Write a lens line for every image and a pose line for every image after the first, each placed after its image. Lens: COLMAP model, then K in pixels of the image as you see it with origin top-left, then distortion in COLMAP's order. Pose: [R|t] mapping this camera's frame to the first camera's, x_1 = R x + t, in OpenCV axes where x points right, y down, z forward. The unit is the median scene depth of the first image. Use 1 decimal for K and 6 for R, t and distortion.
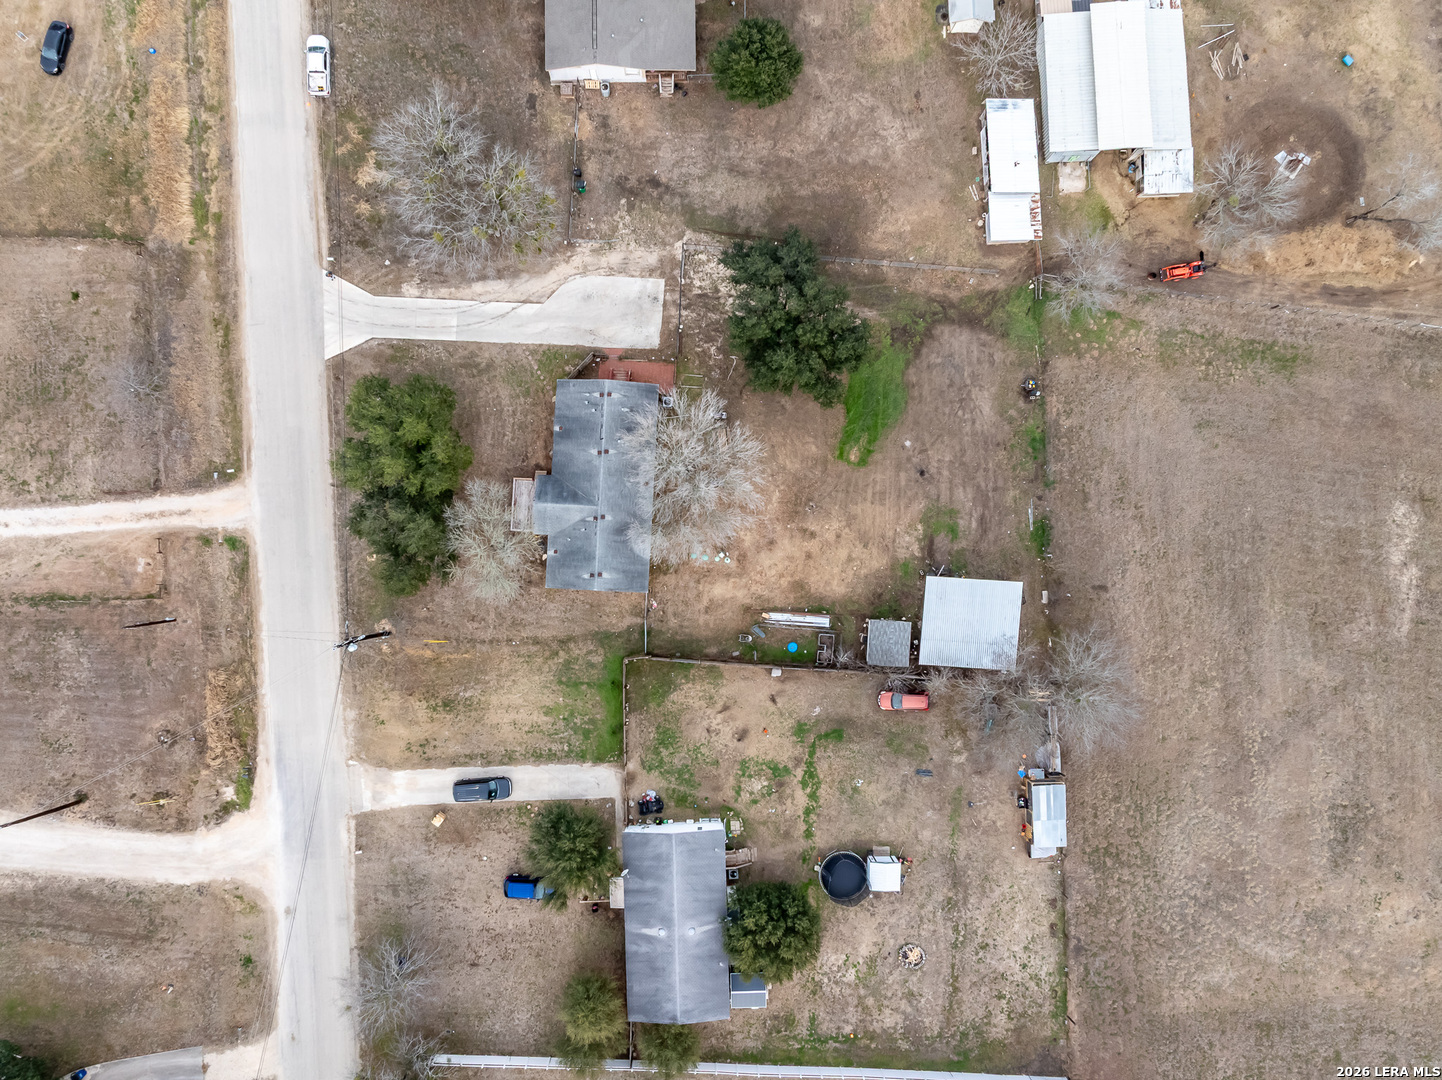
lens RADIAL K [[1019.2, 0, 713.5], [0, 1019.2, 558.4], [0, 0, 1]] dist [-0.044288, 0.022867]
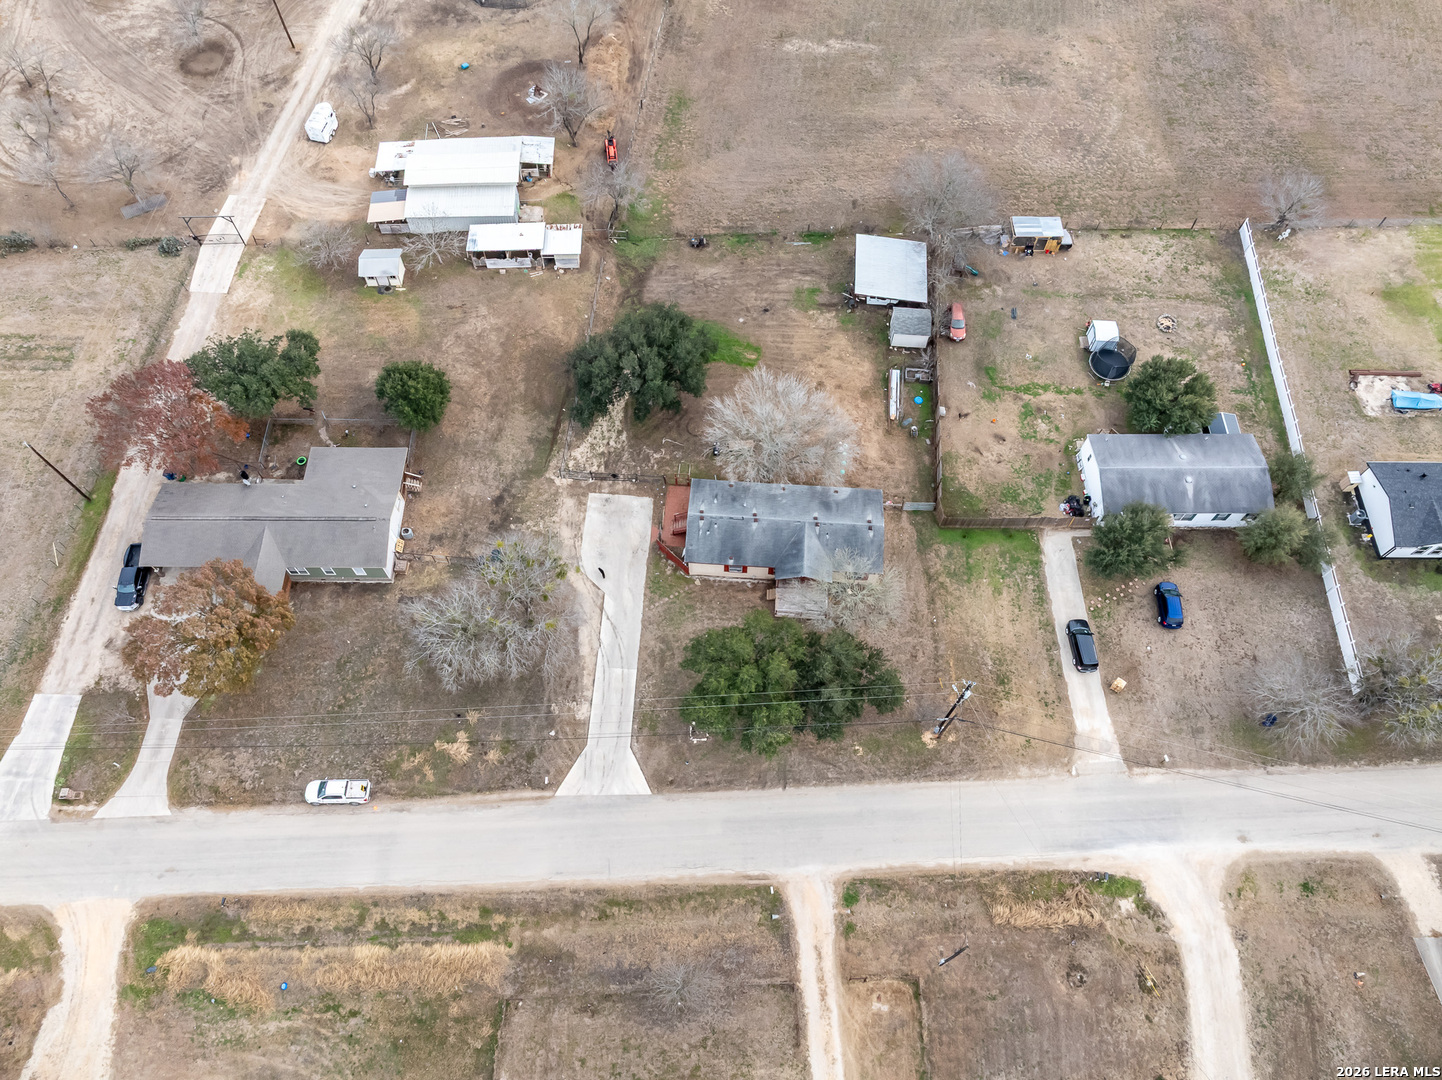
lens RADIAL K [[1019.2, 0, 713.5], [0, 1019.2, 558.4], [0, 0, 1]] dist [-0.044288, 0.022867]
pose [[0.018179, -0.893659, 0.448379, -0.608346], [0.999807, 0.019604, -0.001463, -0.140971], [-0.007482, 0.448319, 0.893843, 0.055114]]
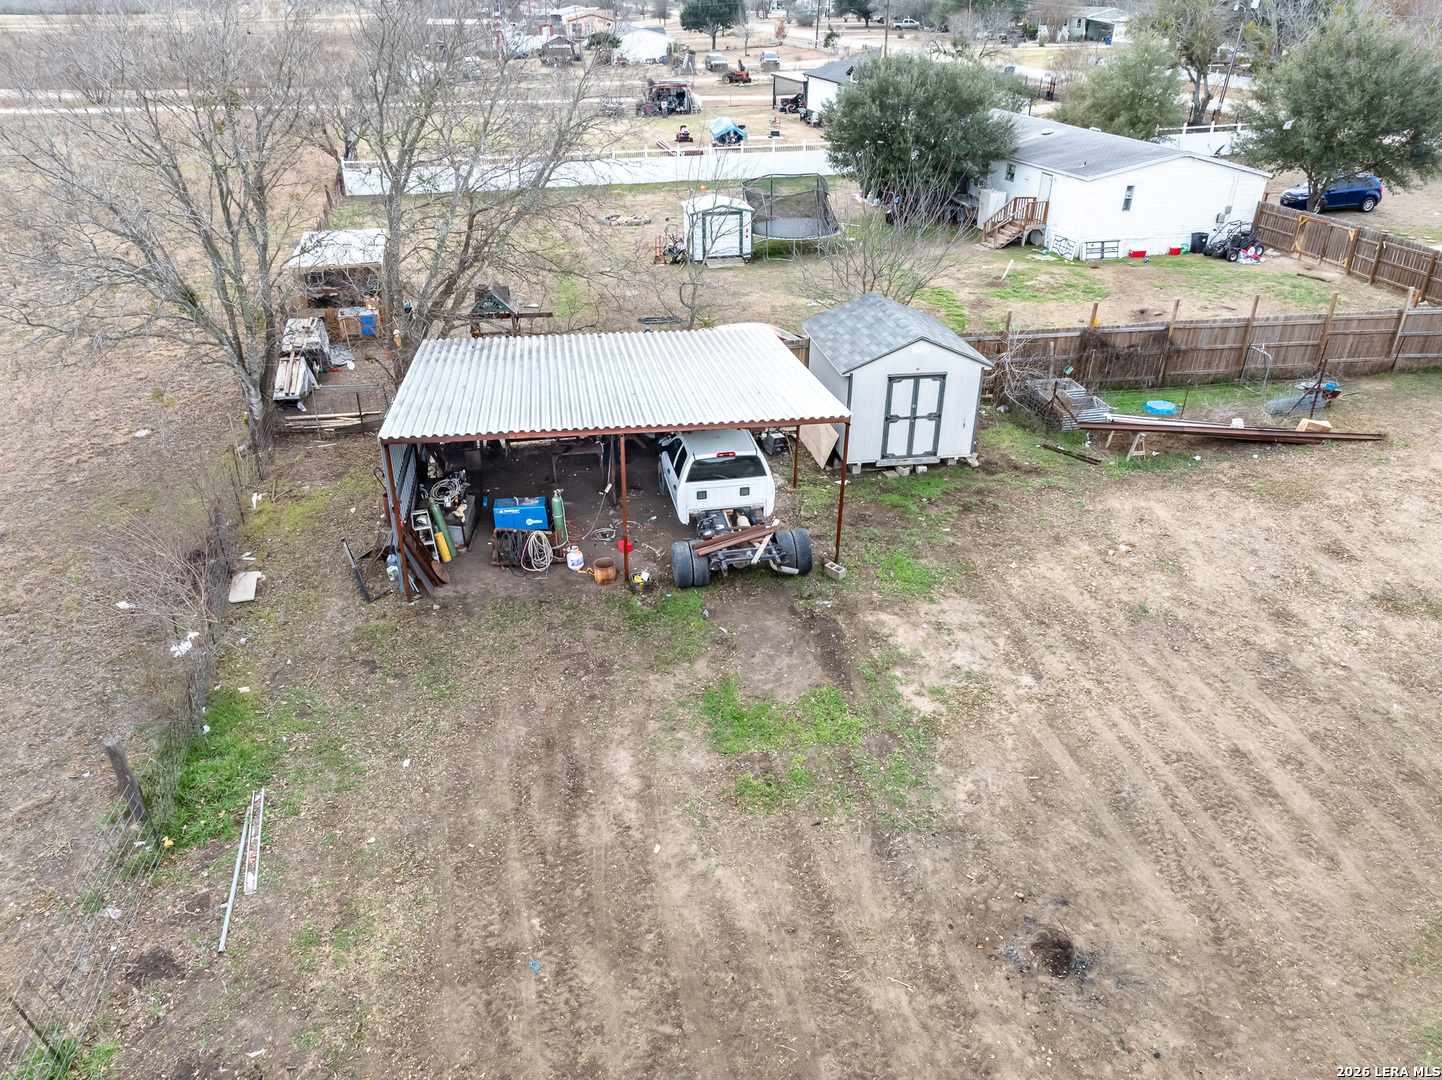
lens RADIAL K [[1019.2, 0, 713.5], [0, 1019.2, 558.4], [0, 0, 1]] dist [-0.044288, 0.022867]
pose [[-0.976626, 0.099810, -0.190369, 0.273607], [-0.214887, -0.474381, 0.853690, -0.165350], [-0.005101, 0.874643, 0.484740, 0.902580]]
